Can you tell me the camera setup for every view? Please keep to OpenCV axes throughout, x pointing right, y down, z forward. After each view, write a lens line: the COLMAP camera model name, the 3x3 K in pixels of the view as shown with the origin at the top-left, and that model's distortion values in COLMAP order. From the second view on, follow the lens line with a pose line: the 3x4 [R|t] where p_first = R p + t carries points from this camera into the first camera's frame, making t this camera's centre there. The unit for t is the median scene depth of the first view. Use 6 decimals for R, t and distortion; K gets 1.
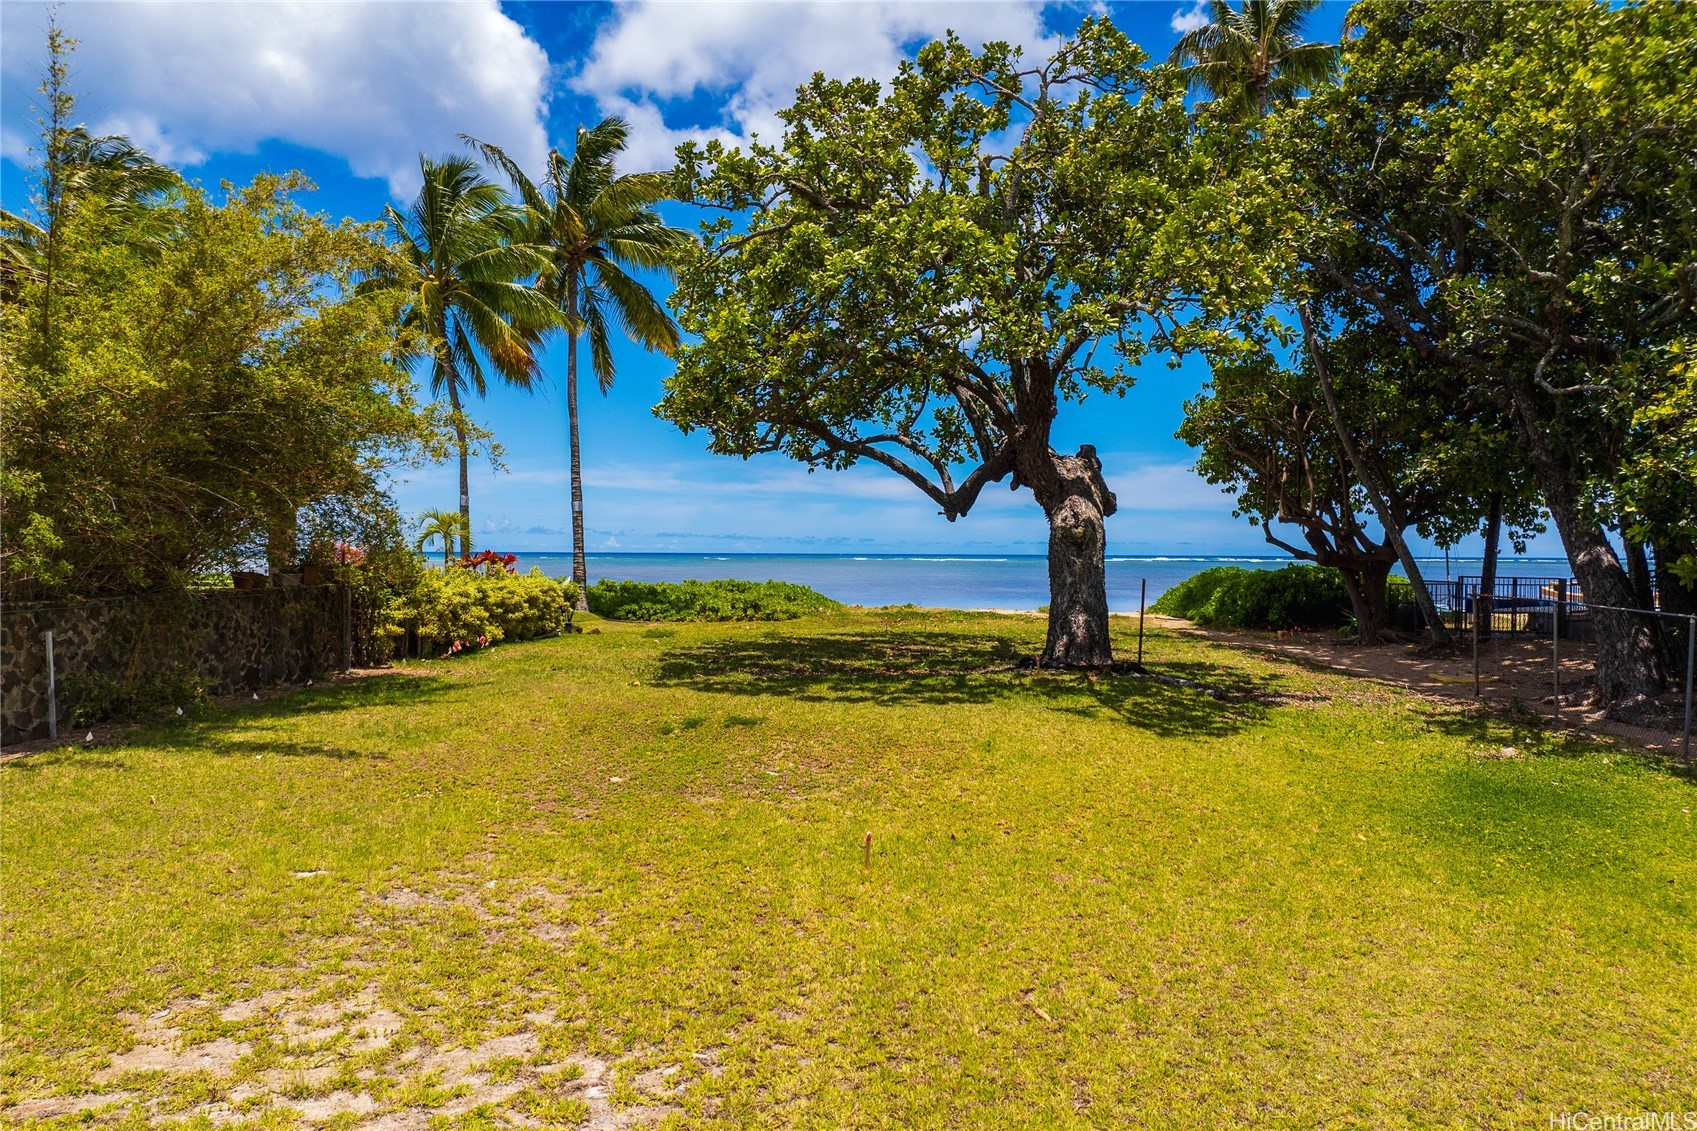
lens RADIAL K [[1212.3, 0, 843.3], [0, 1212.3, 551.5], [0, 0, 1]] dist [-0.029611, 0.012950]
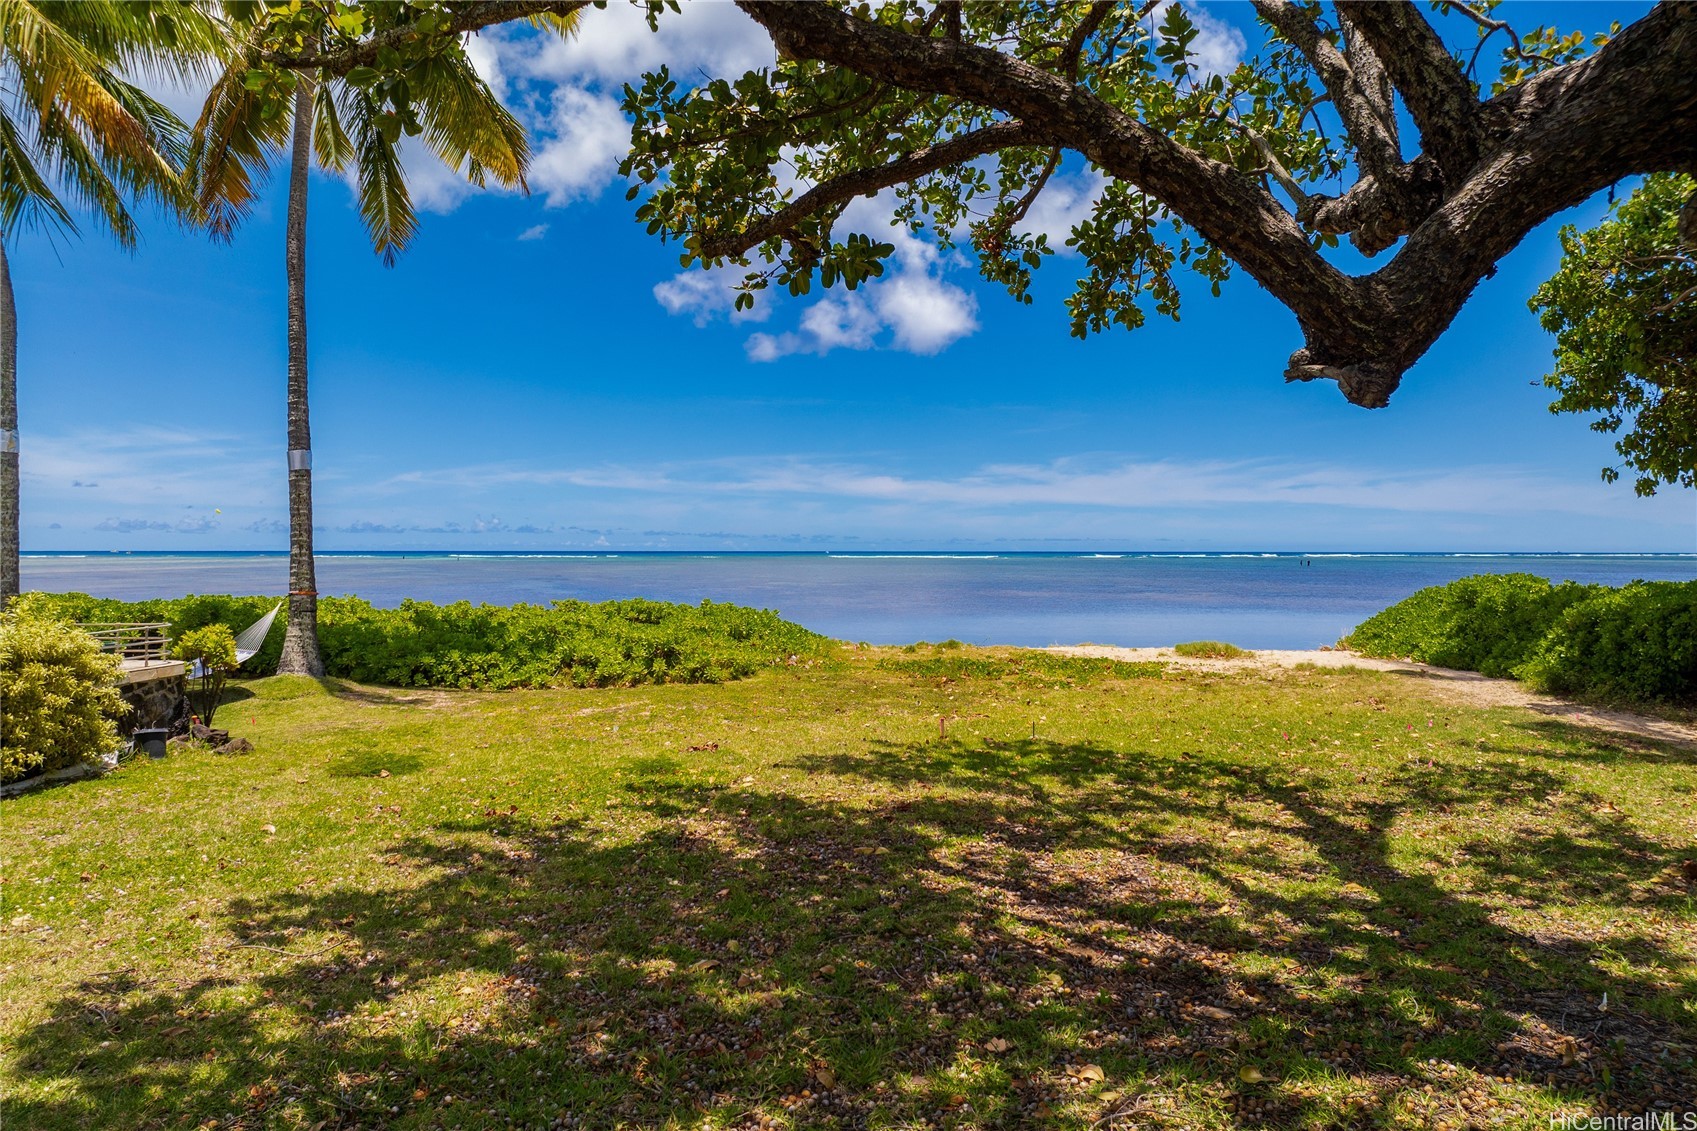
lens RADIAL K [[1212.3, 0, 850.6], [0, 1212.3, 566.2], [0, 0, 1]] dist [-0.029611, 0.012950]
pose [[0.999862, -0.003754, 0.016212, -0.004486], [0.003524, 0.999893, 0.014224, -0.000592], [-0.016263, -0.014165, 0.999767, 0.893488]]
